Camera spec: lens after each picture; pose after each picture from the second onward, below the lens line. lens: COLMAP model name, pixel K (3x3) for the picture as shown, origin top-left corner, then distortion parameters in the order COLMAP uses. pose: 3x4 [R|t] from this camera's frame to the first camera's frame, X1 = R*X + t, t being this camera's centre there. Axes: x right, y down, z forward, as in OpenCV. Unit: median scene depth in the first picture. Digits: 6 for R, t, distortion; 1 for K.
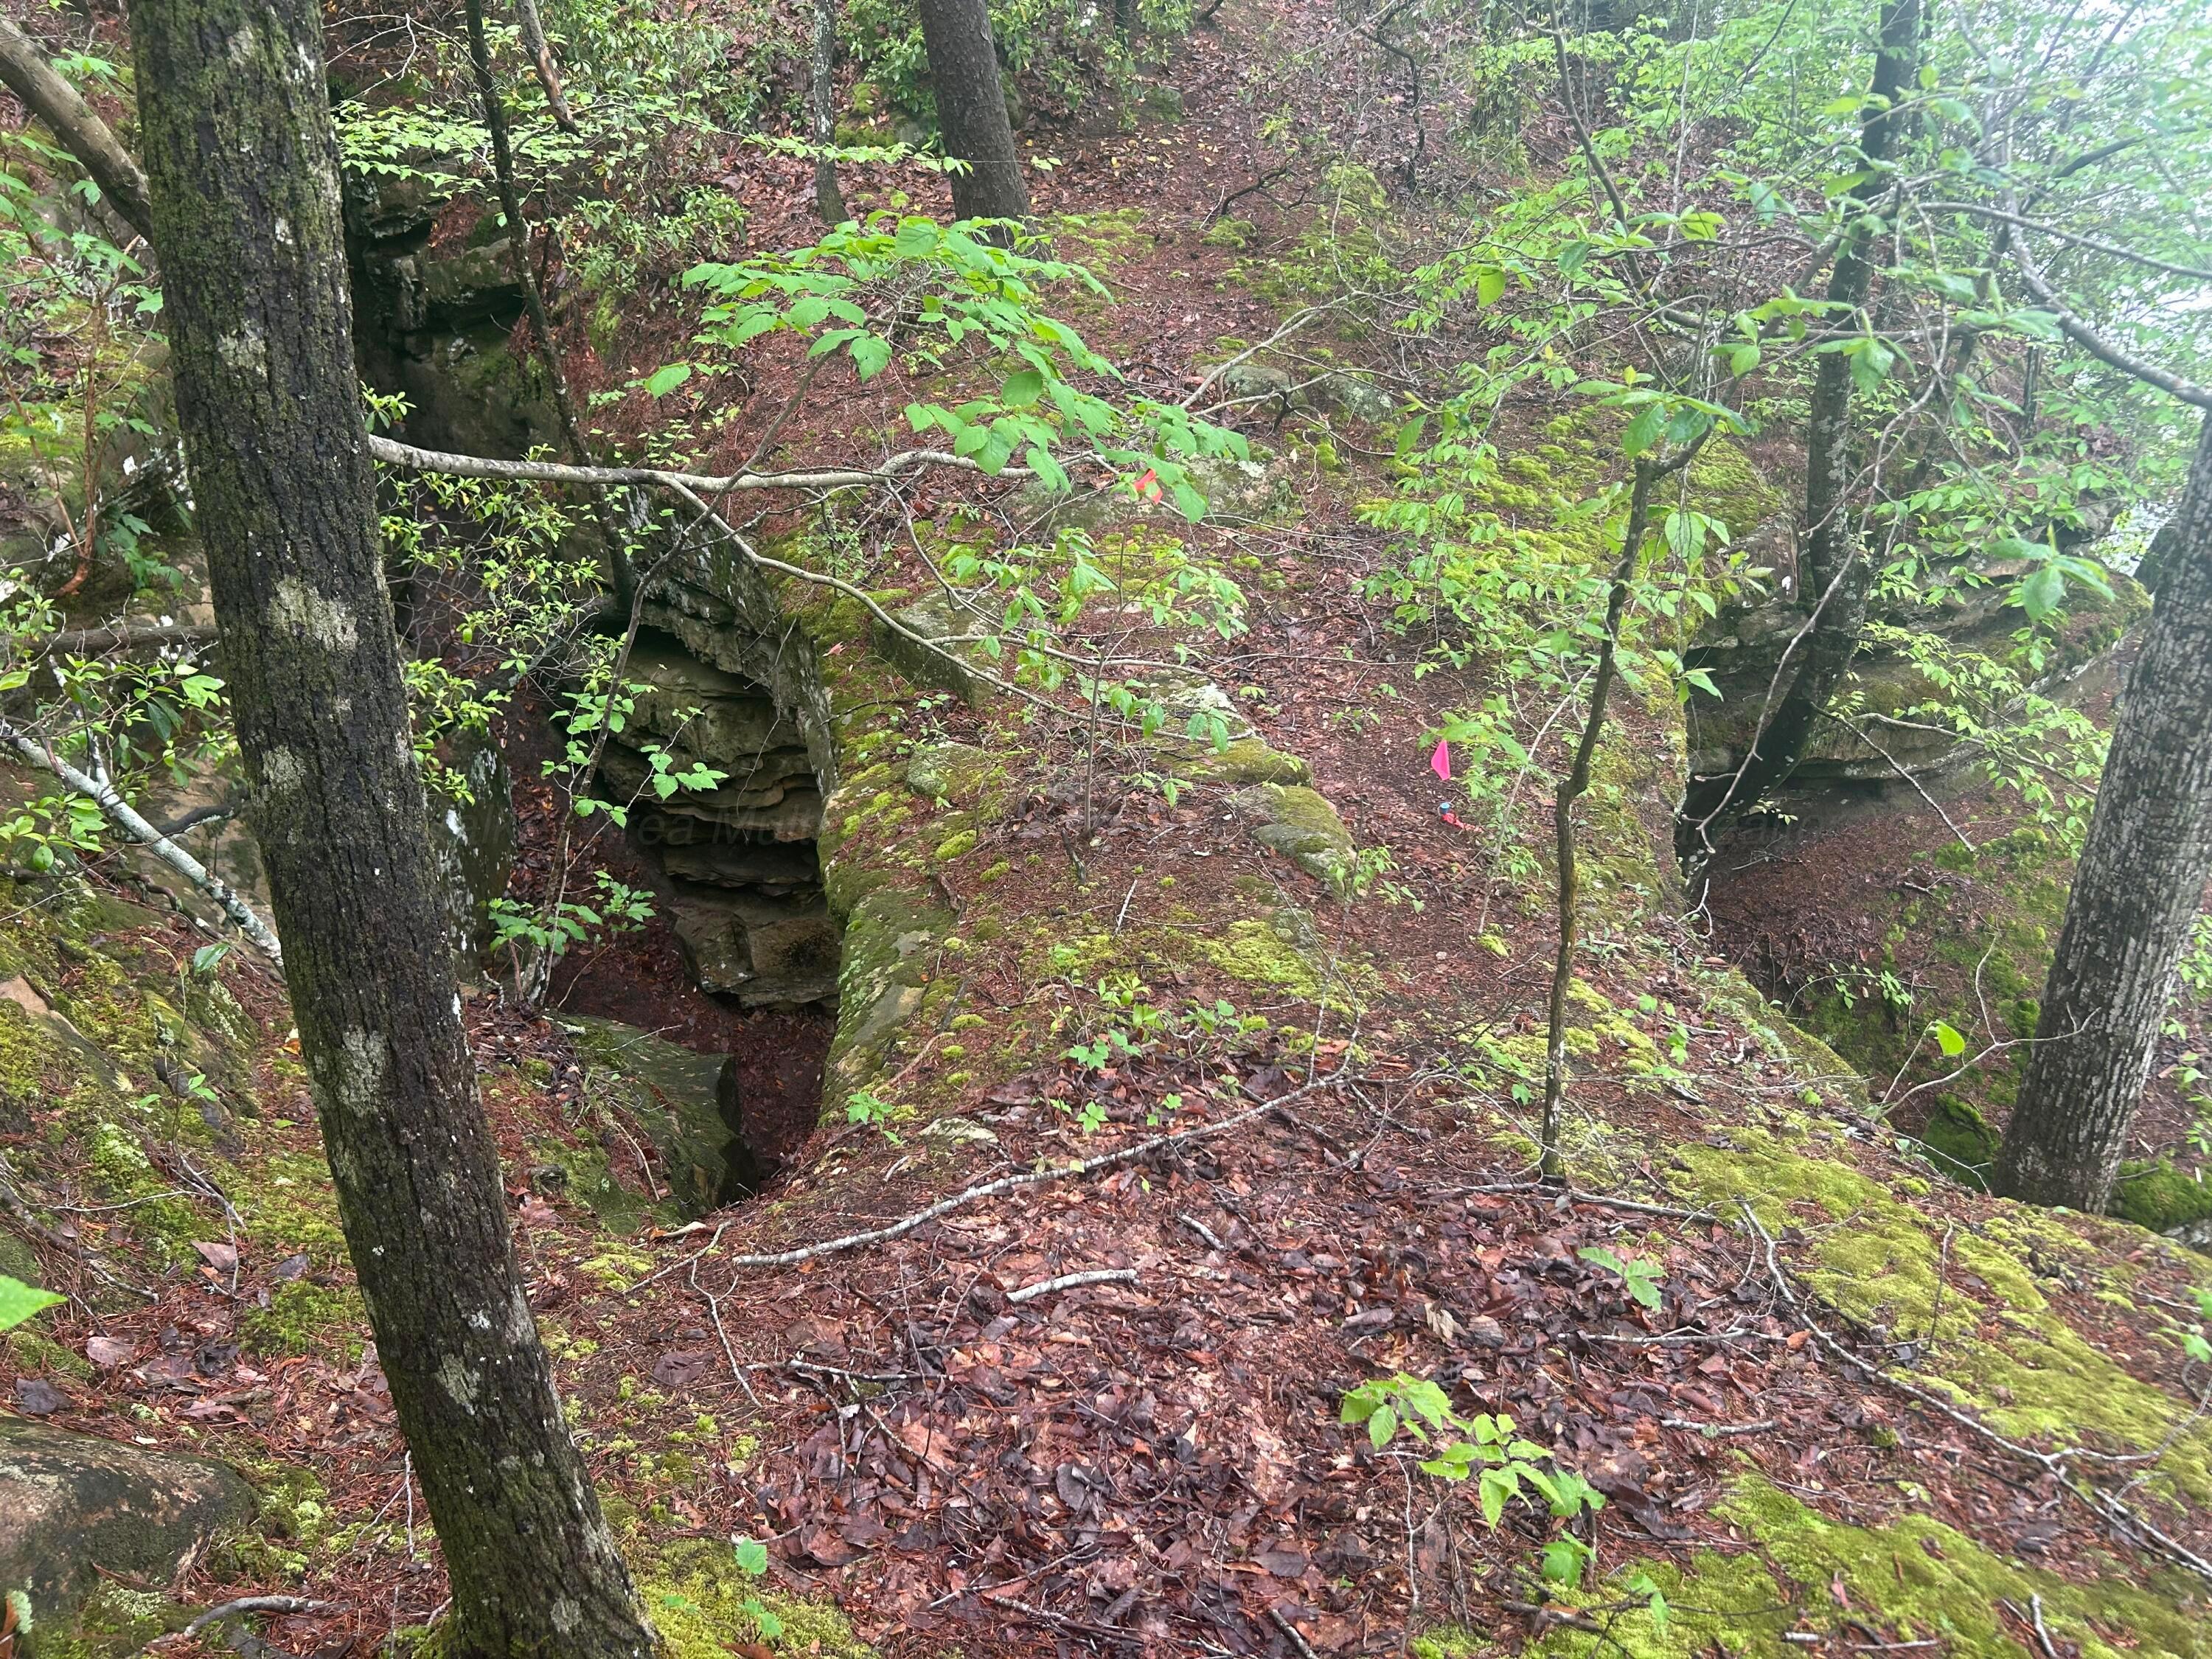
lens RADIAL K [[1685.8, 0, 1104.6], [0, 1685.8, 837.5], [0, 0, 1]] dist [0.058028, -0.059980]
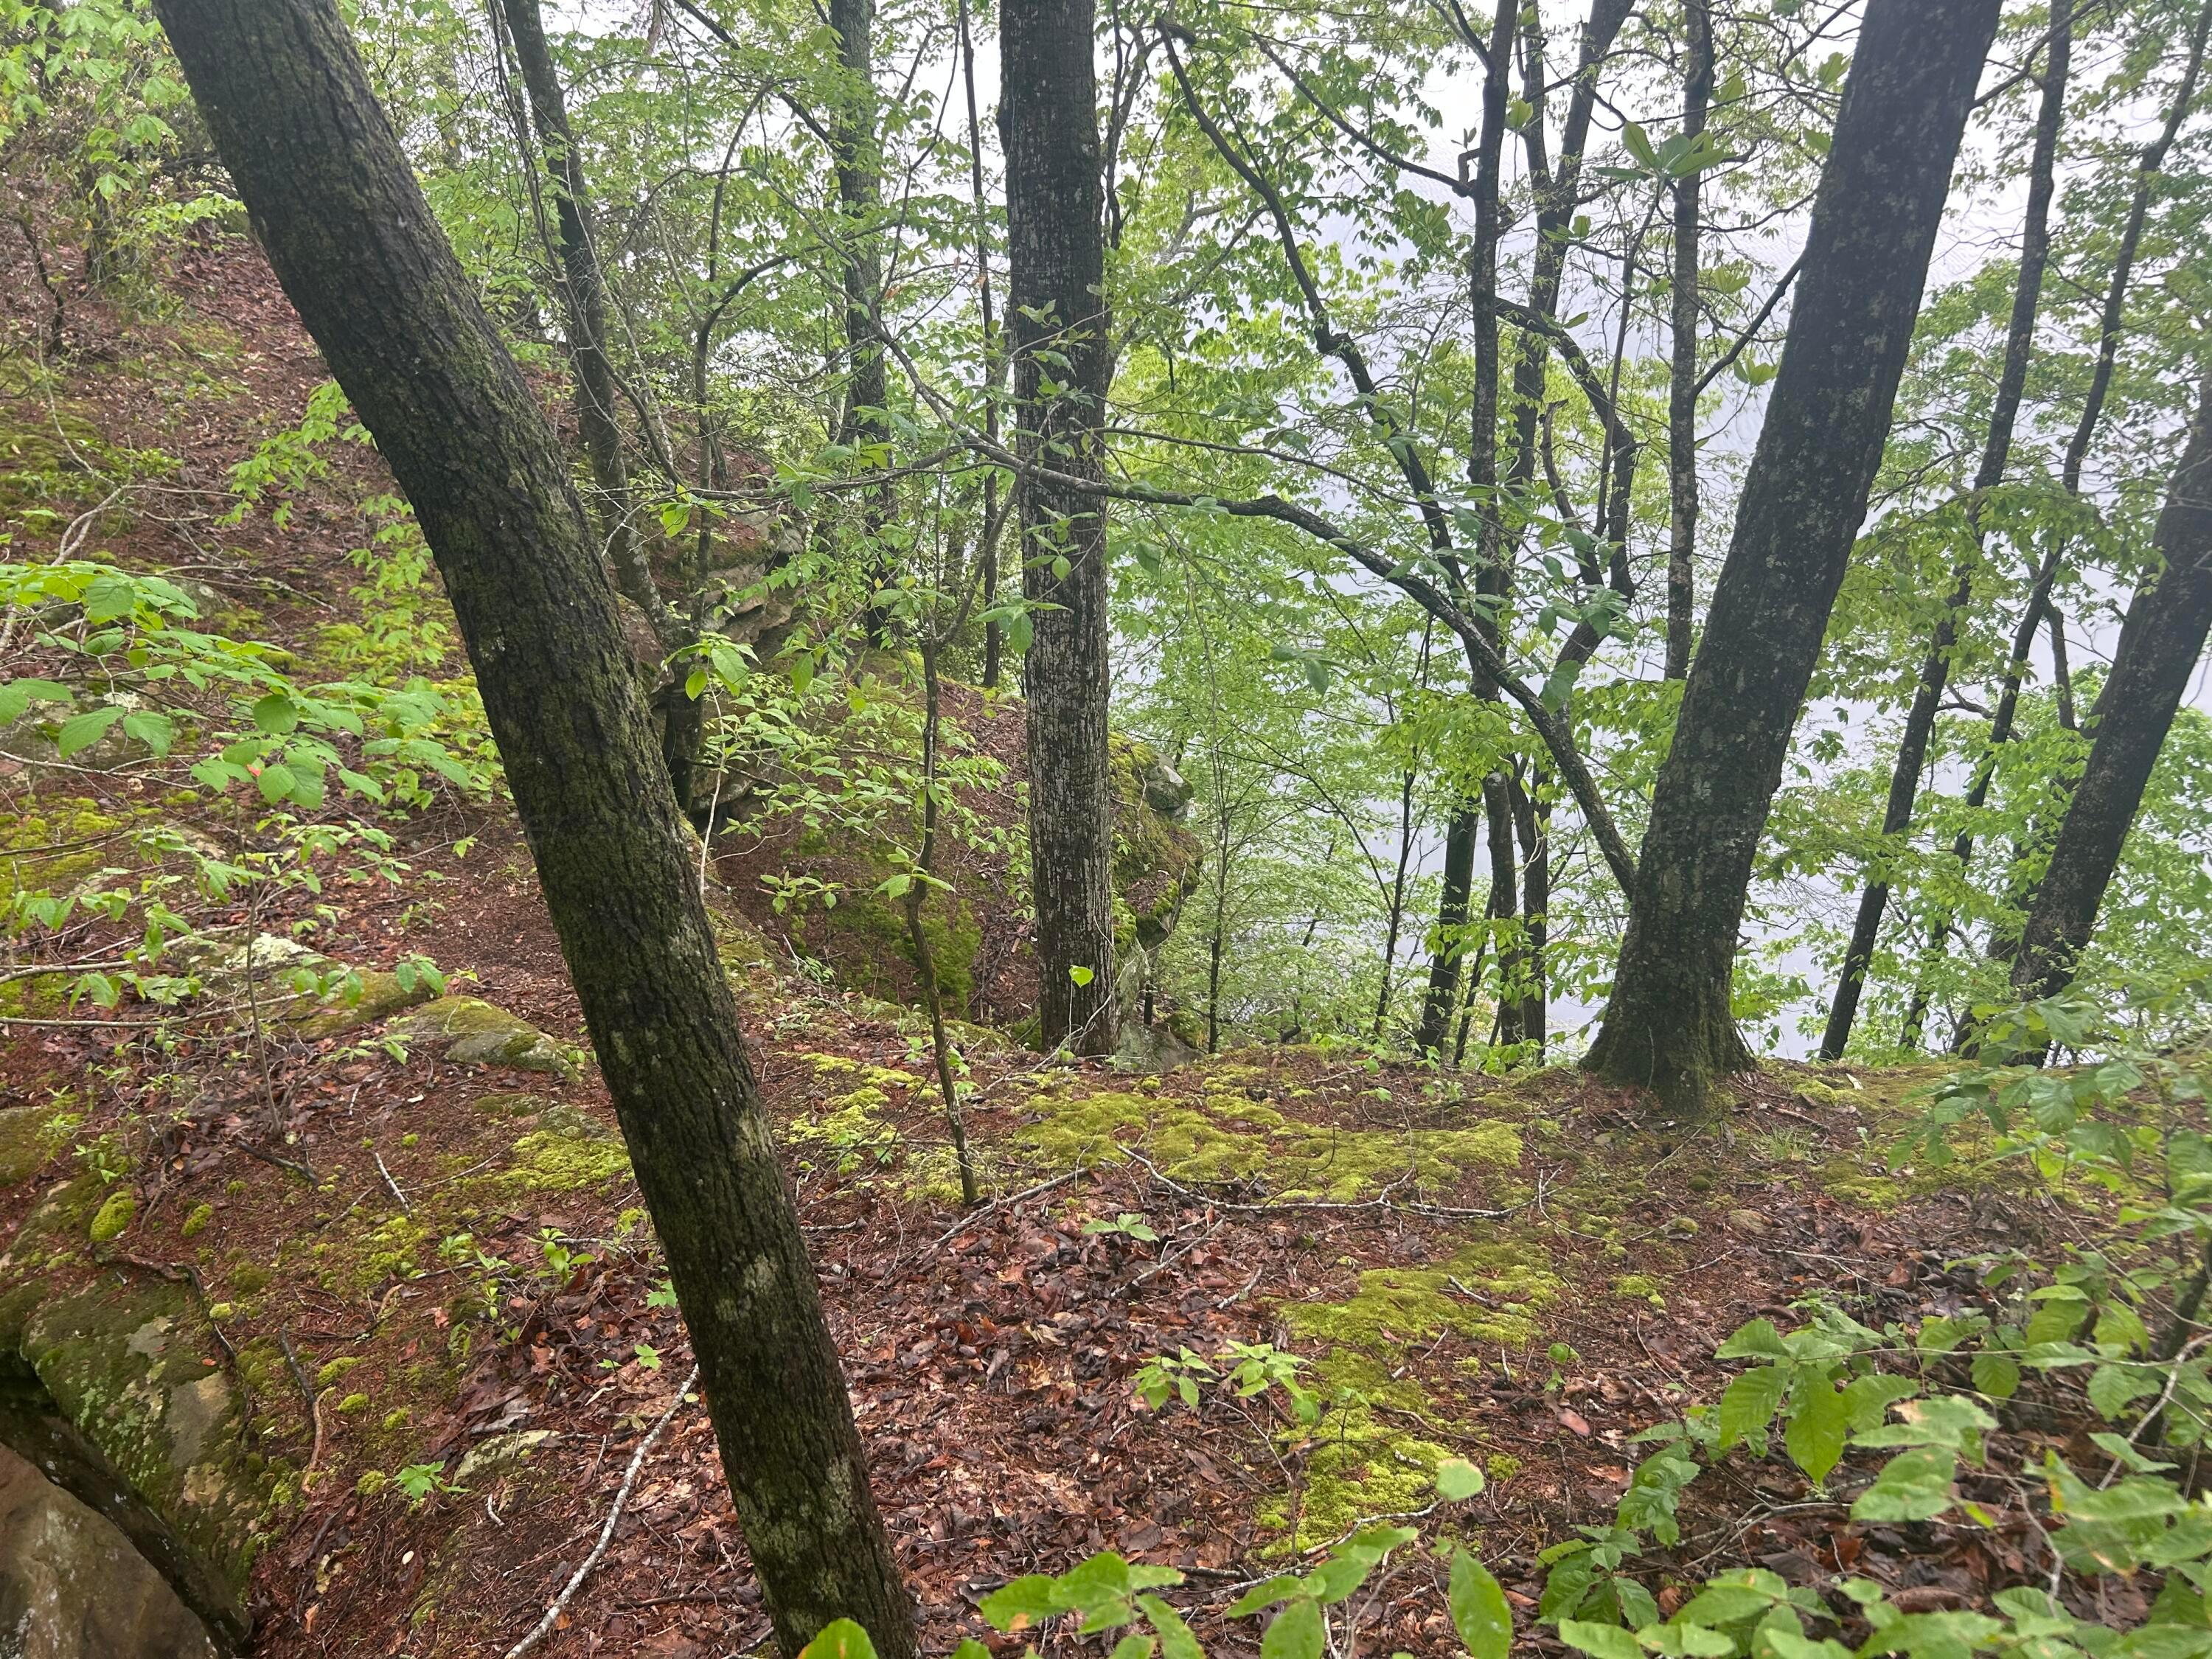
lens RADIAL K [[1685.8, 0, 1107.5], [0, 1685.8, 848.1], [0, 0, 1]] dist [0.058028, -0.059980]
pose [[0.689133, -0.334470, 0.642826, -0.194265], [0.351345, 0.930080, 0.107276, -0.070244], [-0.633760, 0.151926, 0.758463, -0.009951]]
